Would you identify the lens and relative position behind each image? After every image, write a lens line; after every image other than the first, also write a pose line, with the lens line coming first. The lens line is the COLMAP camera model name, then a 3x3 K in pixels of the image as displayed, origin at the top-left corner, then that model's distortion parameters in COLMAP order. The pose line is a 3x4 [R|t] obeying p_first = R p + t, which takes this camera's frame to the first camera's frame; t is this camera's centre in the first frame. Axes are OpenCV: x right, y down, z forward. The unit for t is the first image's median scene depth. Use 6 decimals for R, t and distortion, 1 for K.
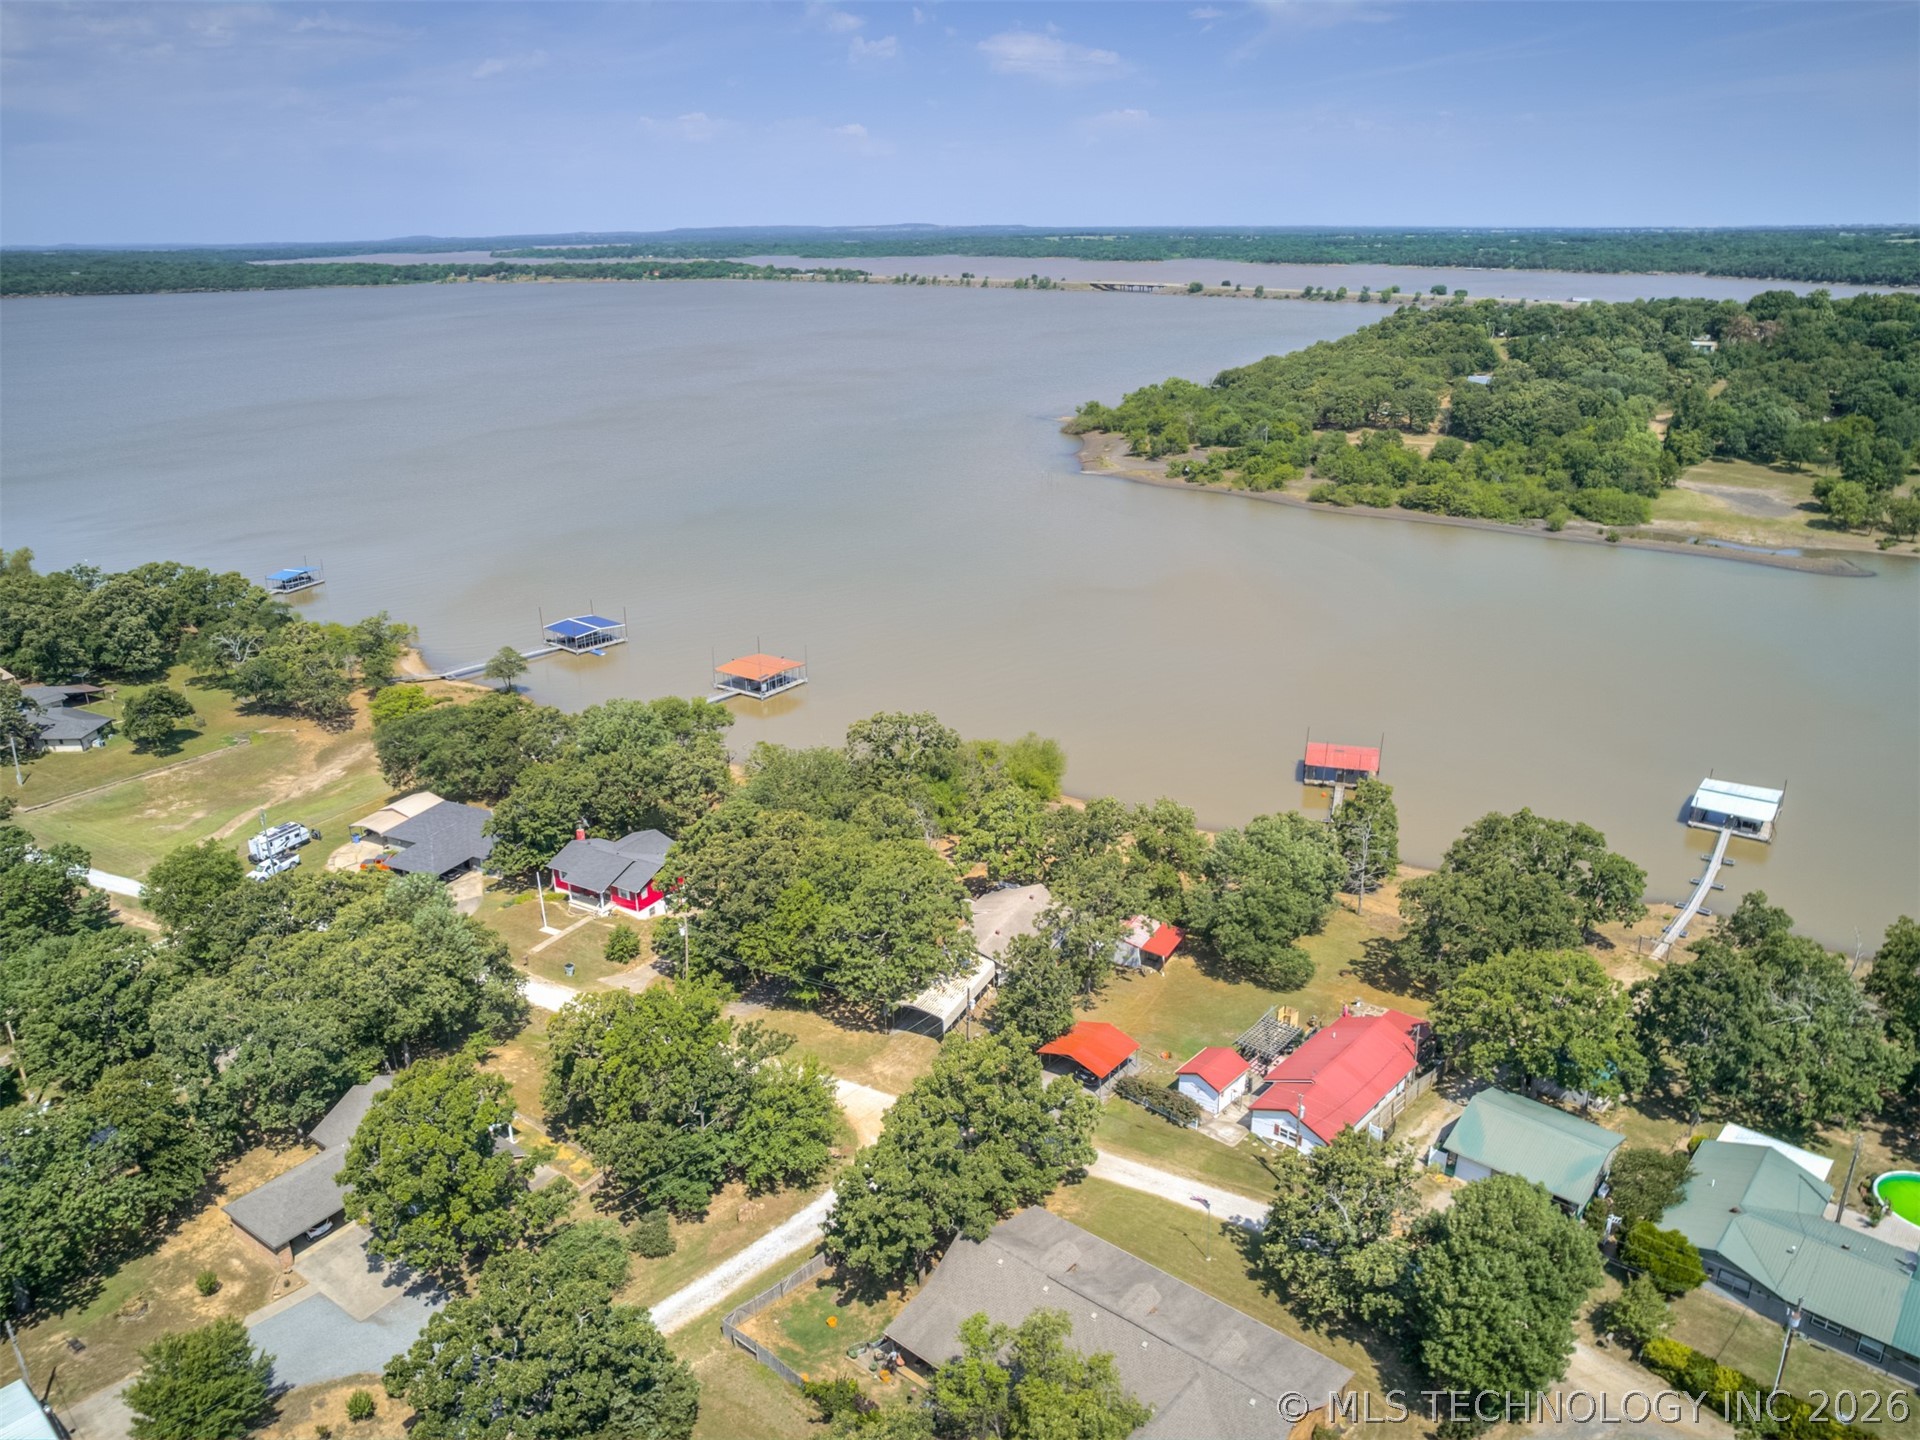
lens RADIAL K [[1384.1, 0, 960.0], [0, 1384.1, 720.0], [0, 0, 1]] dist [-0.055390, 0.033111]
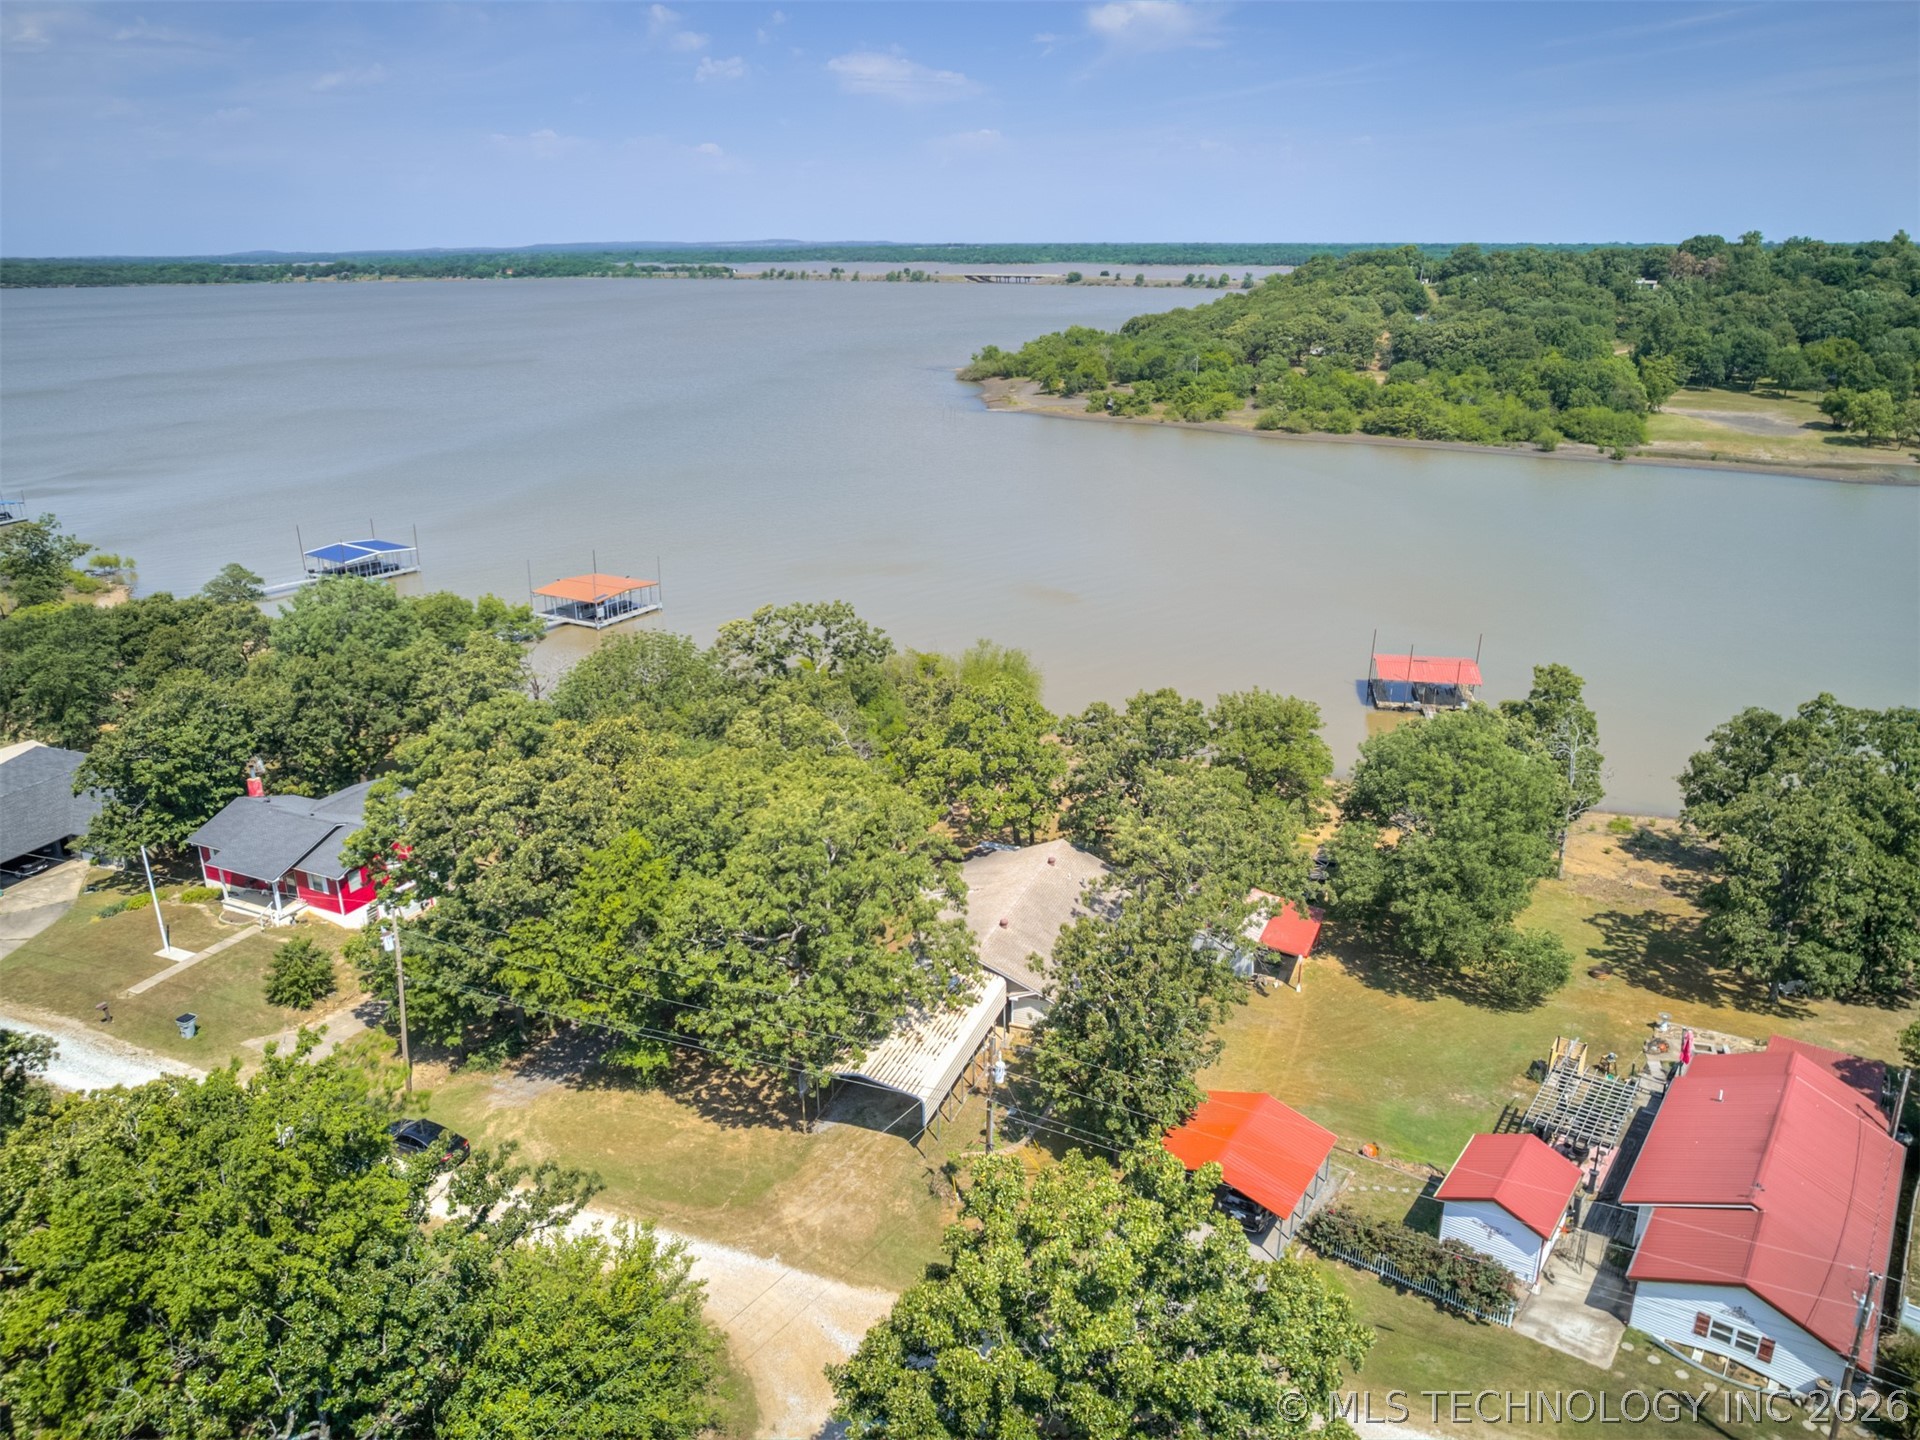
lens RADIAL K [[1384.1, 0, 960.0], [0, 1384.1, 720.0], [0, 0, 1]] dist [-0.055390, 0.033111]
pose [[0.995693, -0.025254, 0.089205, -0.033085], [0.026436, 0.999577, -0.012092, 0.073761], [-0.088862, 0.014398, 0.995940, 0.425726]]
